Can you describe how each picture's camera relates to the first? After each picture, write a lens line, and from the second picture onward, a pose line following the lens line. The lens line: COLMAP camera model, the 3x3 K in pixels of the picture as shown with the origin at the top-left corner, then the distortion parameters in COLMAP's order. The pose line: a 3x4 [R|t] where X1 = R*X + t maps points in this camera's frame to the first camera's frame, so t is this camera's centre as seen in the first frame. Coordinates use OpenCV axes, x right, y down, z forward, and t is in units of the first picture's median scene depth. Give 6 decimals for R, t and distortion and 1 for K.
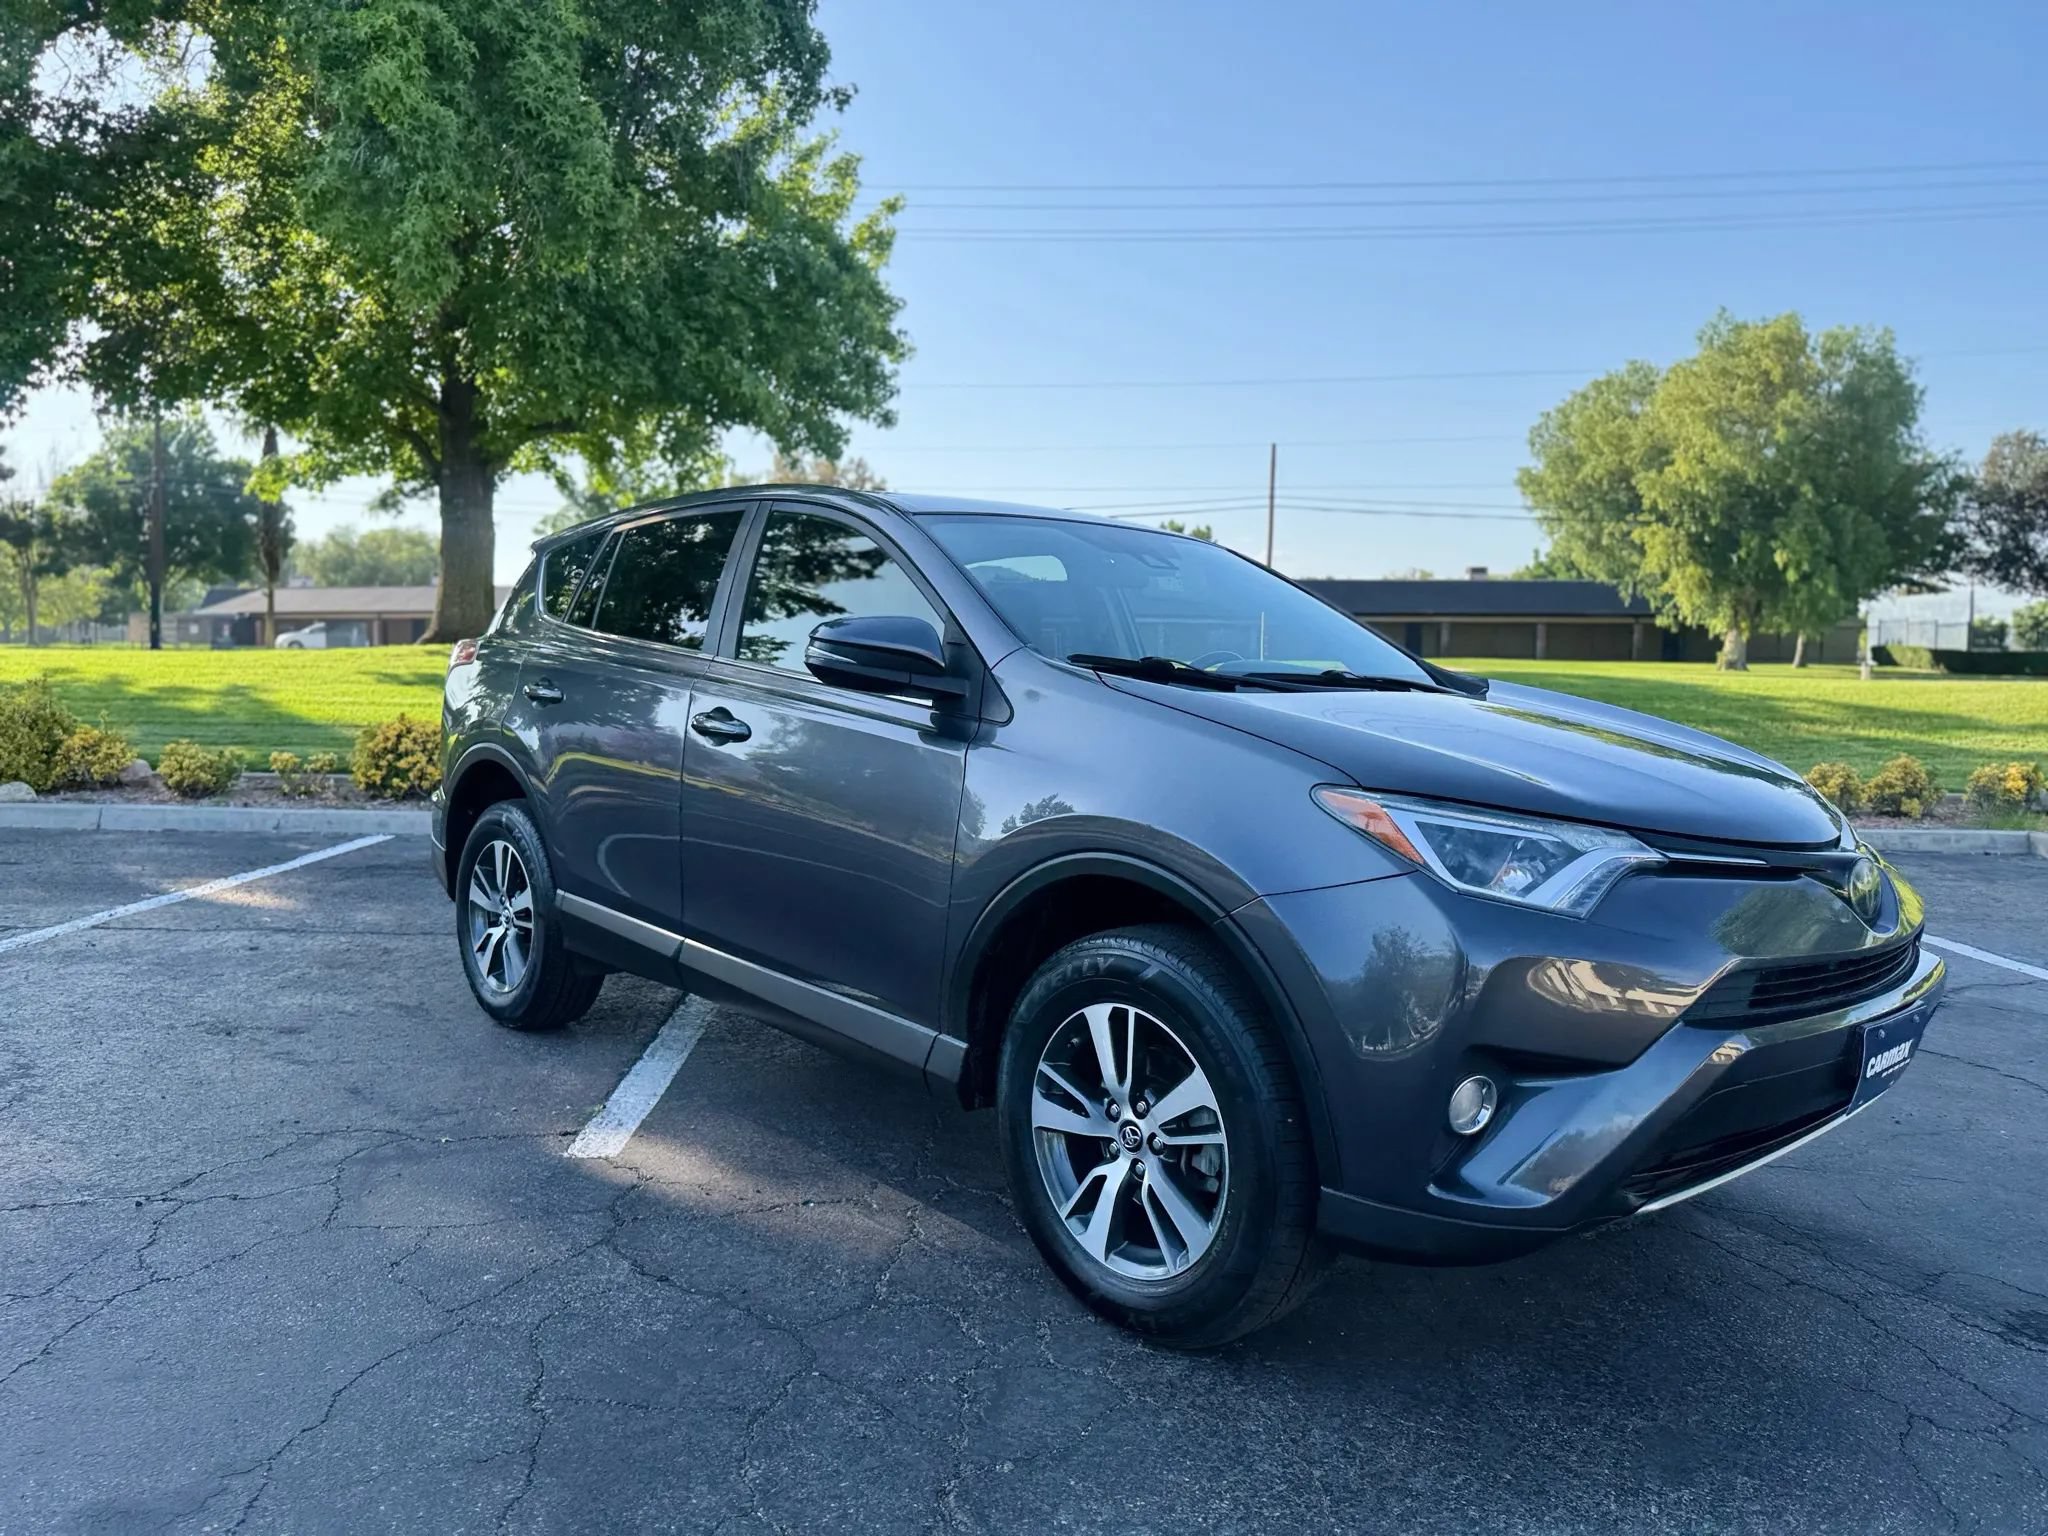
lens RADIAL K [[1462.8, 0, 1011.8], [0, 1462.8, 776.3], [0, 0, 1]] dist [0.043892, -0.051372]
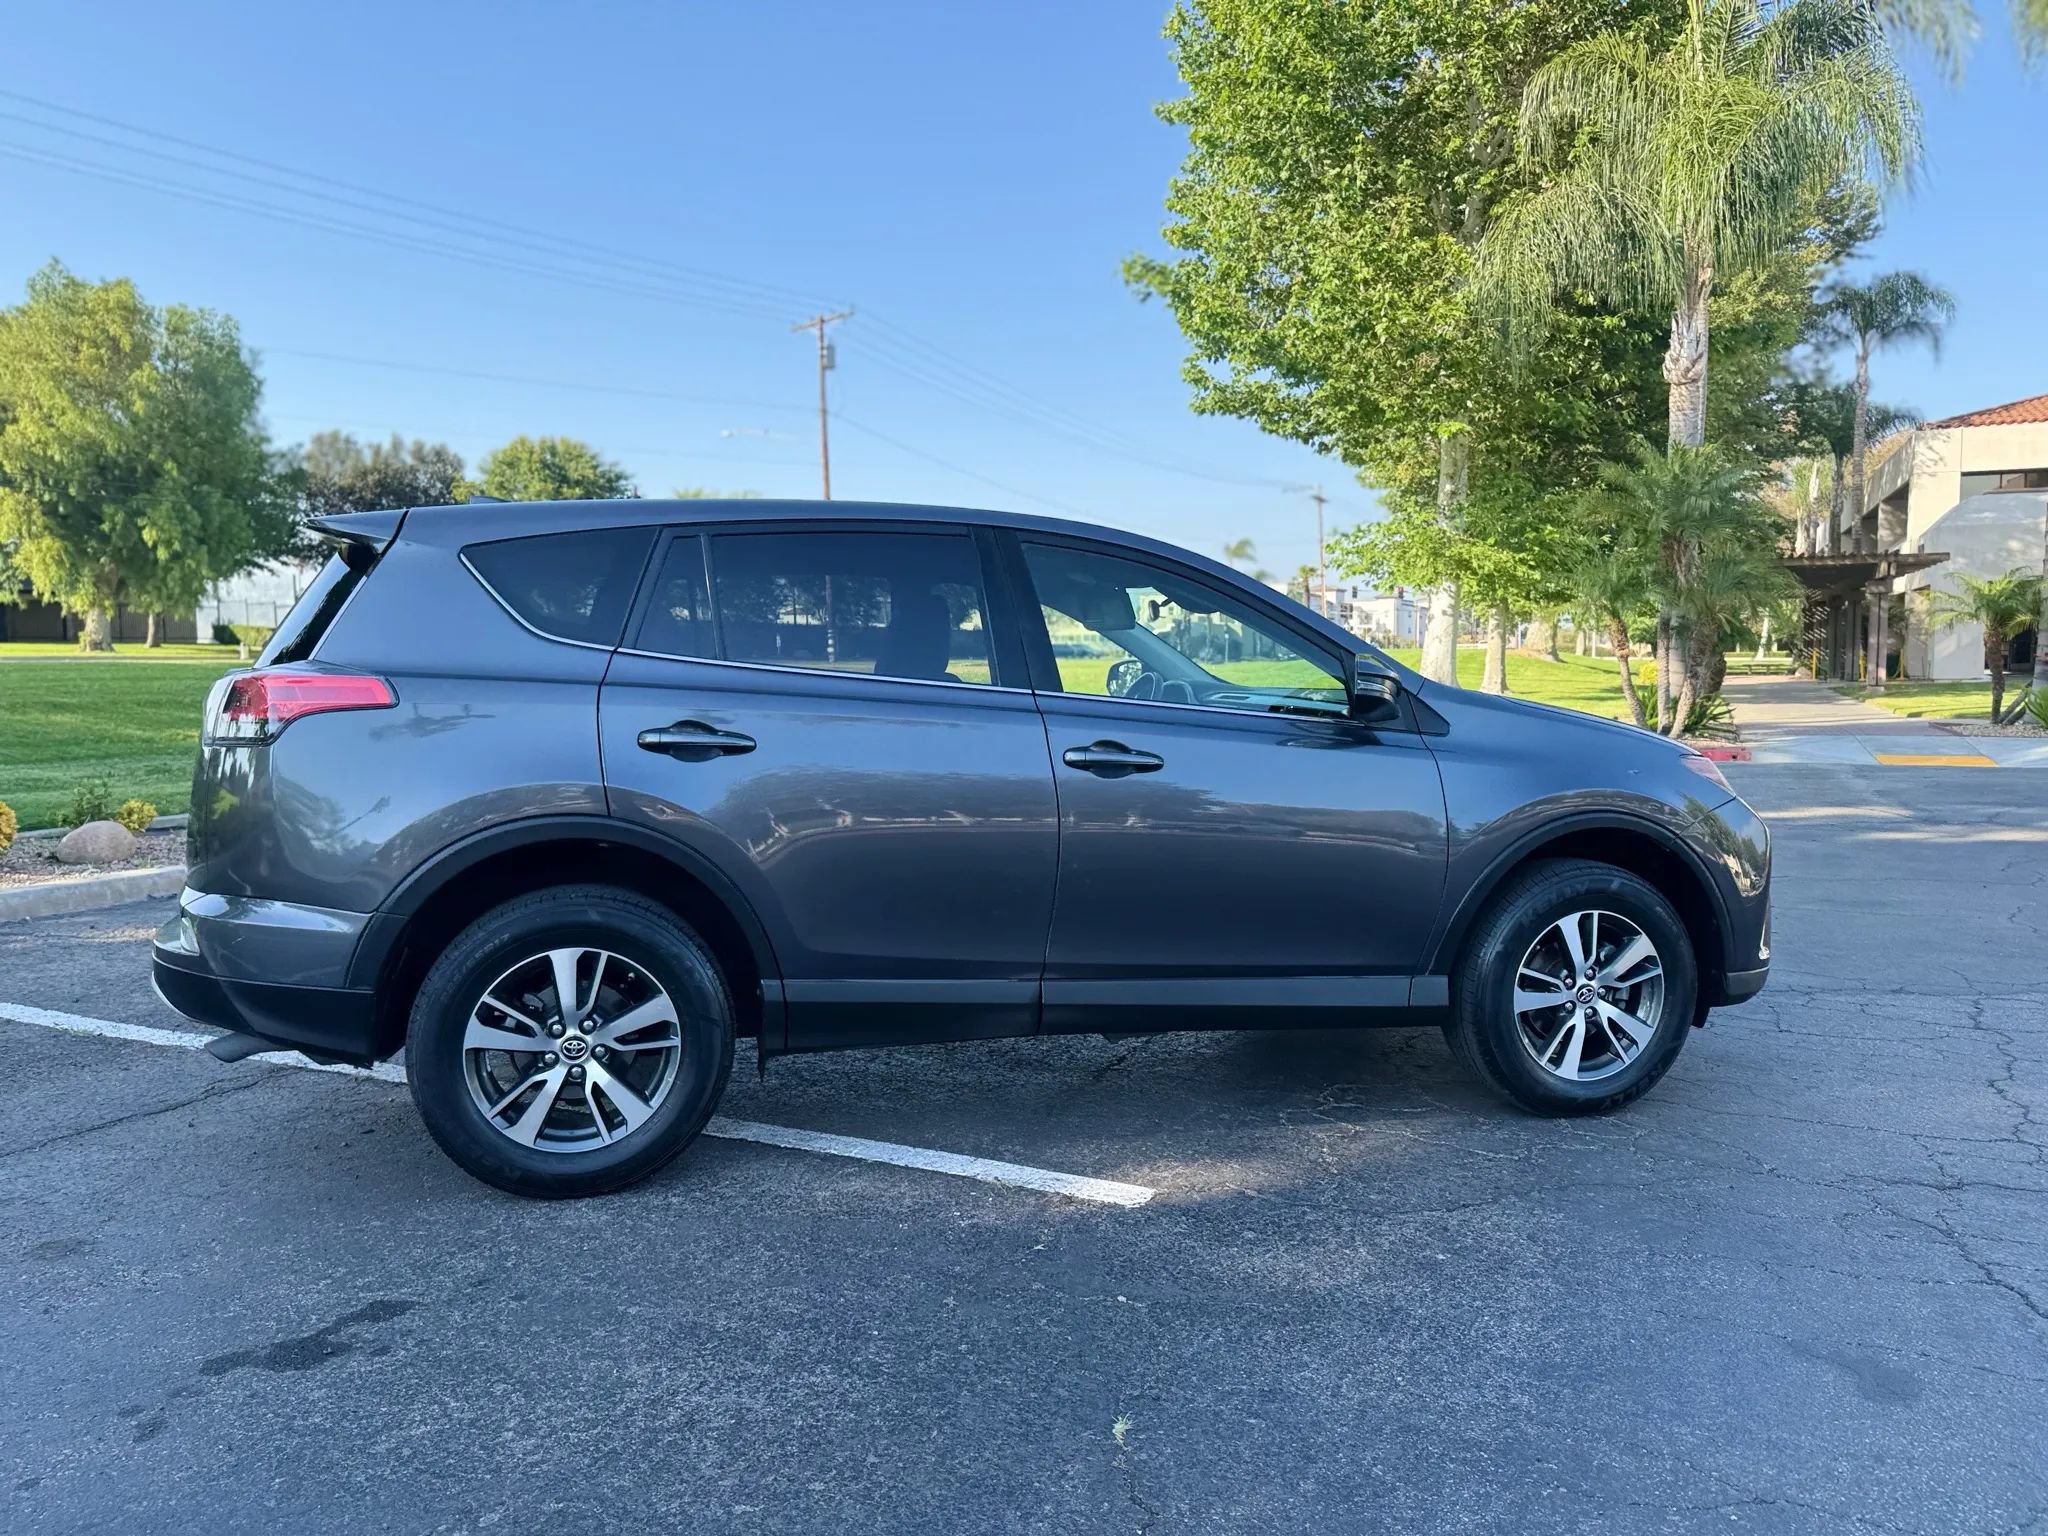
lens RADIAL K [[1458.9, 0, 1019.2], [0, 1458.9, 806.0], [0, 0, 1]] dist [0.034751, -0.039165]
pose [[0.450493, -0.106652, 0.886387, -0.315906], [0.073663, 0.993894, 0.082150, -0.025593], [-0.889736, 0.028286, 0.455599, 0.169770]]
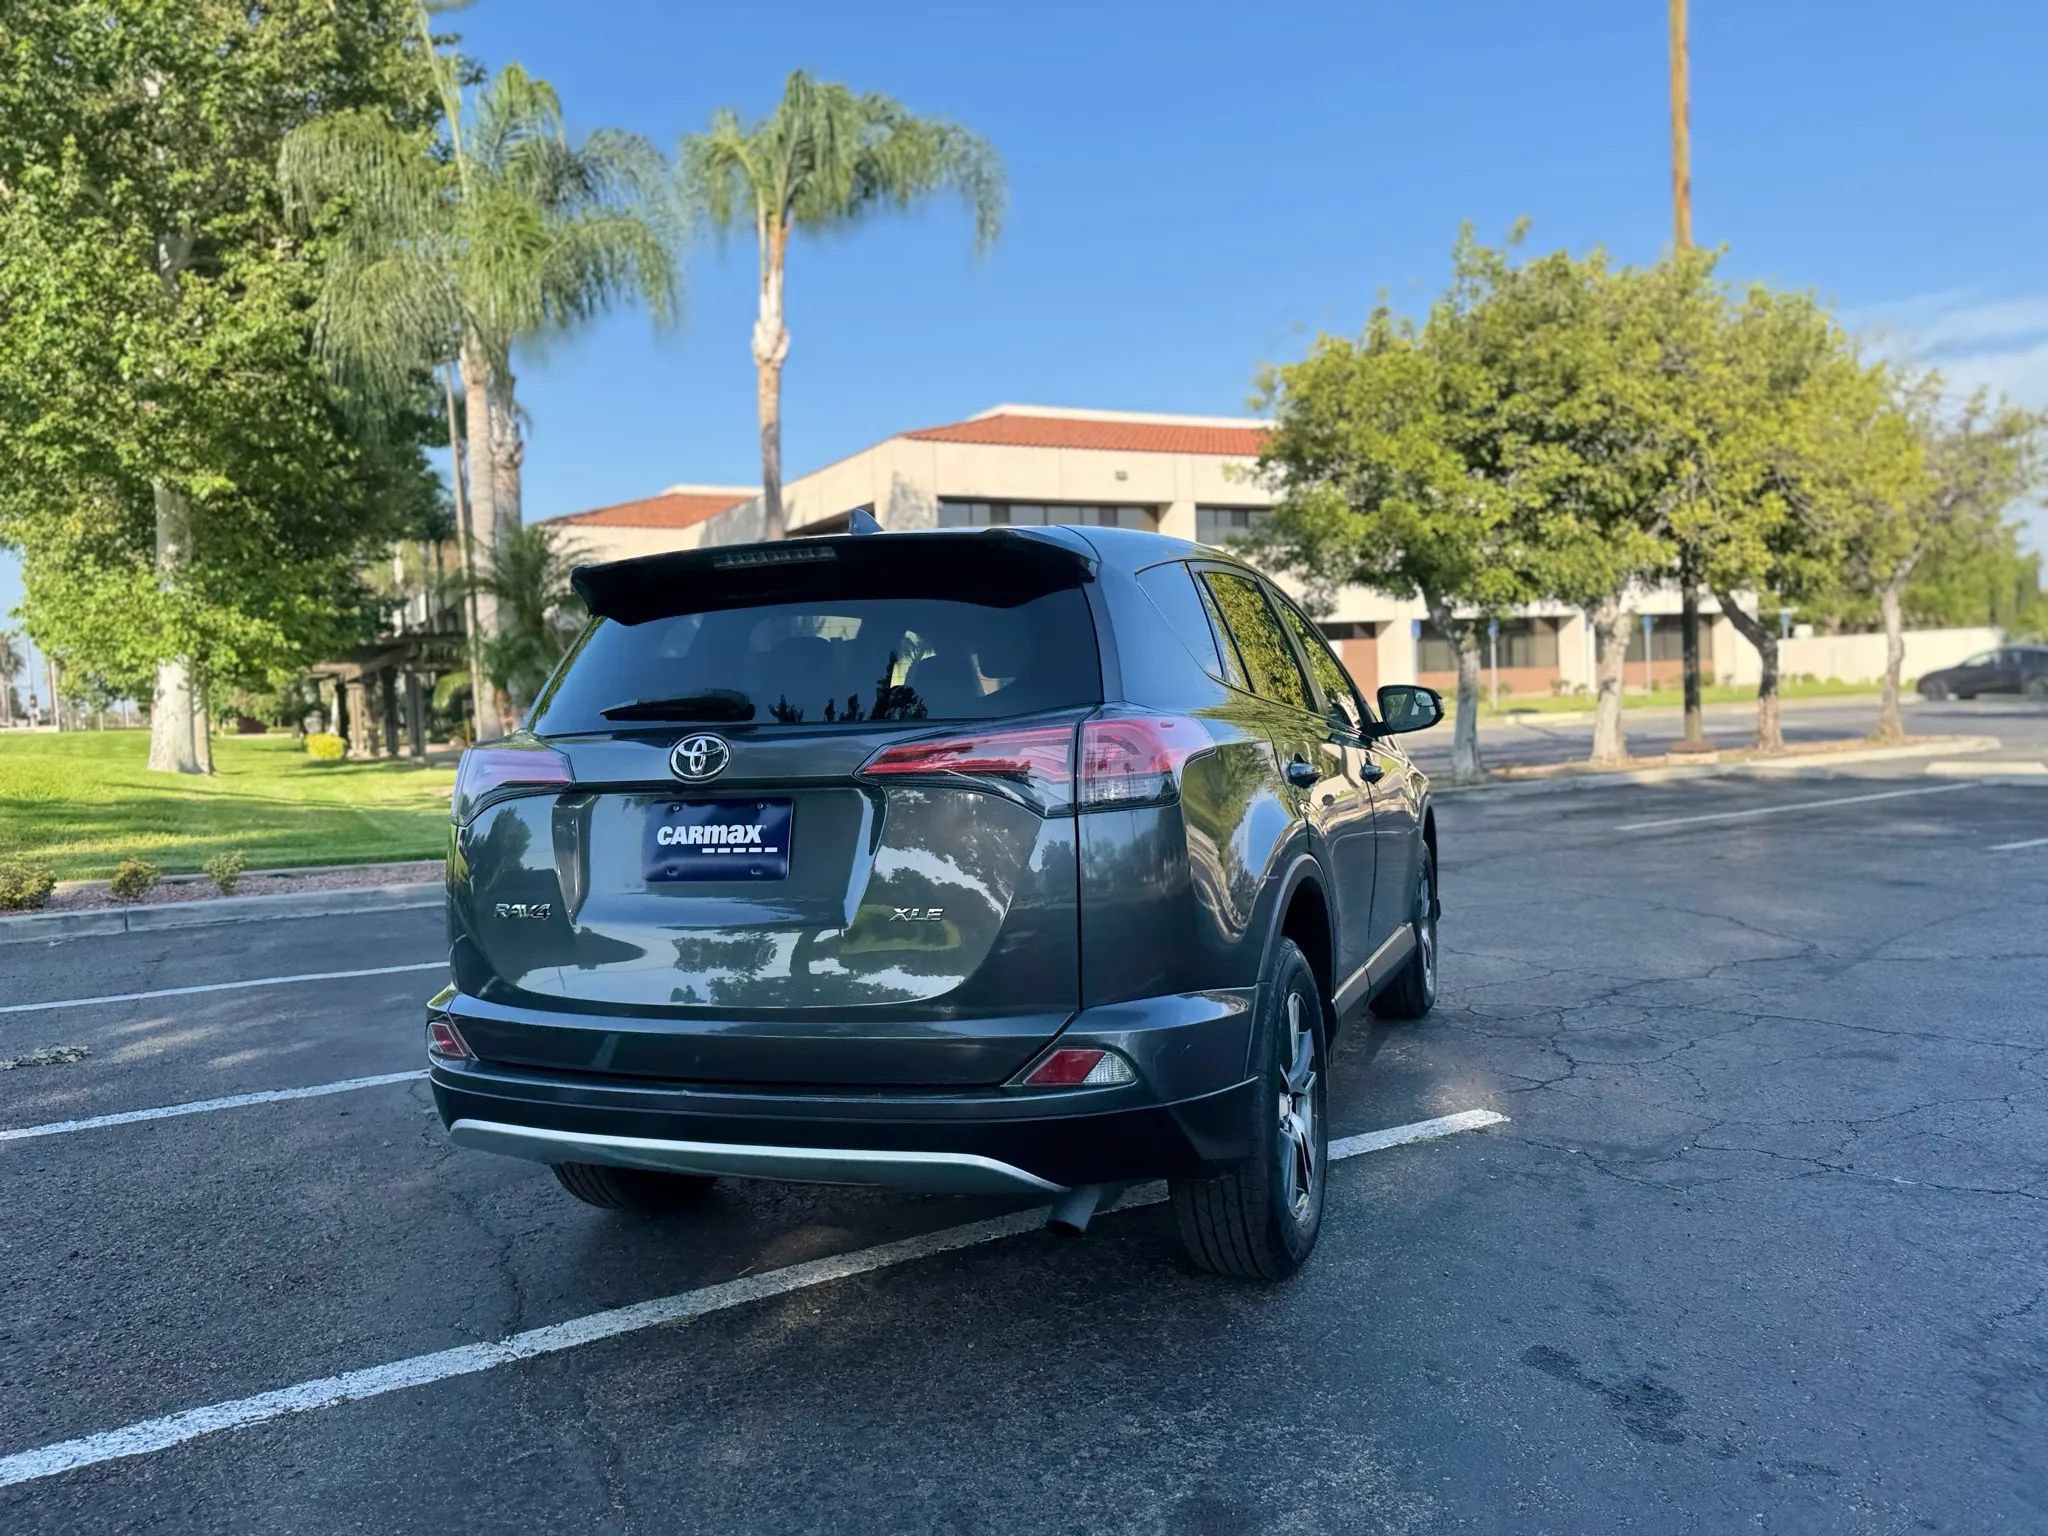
lens RADIAL K [[1474.5, 0, 1017.9], [0, 1474.5, 775.1], [0, 0, 1]] dist [0.016913, -0.019131]
pose [[-0.465012, -0.040319, 0.884386, -0.319684], [0.093189, 0.991183, 0.094187, -0.048280], [-0.880386, 0.126213, -0.457154, 0.498116]]
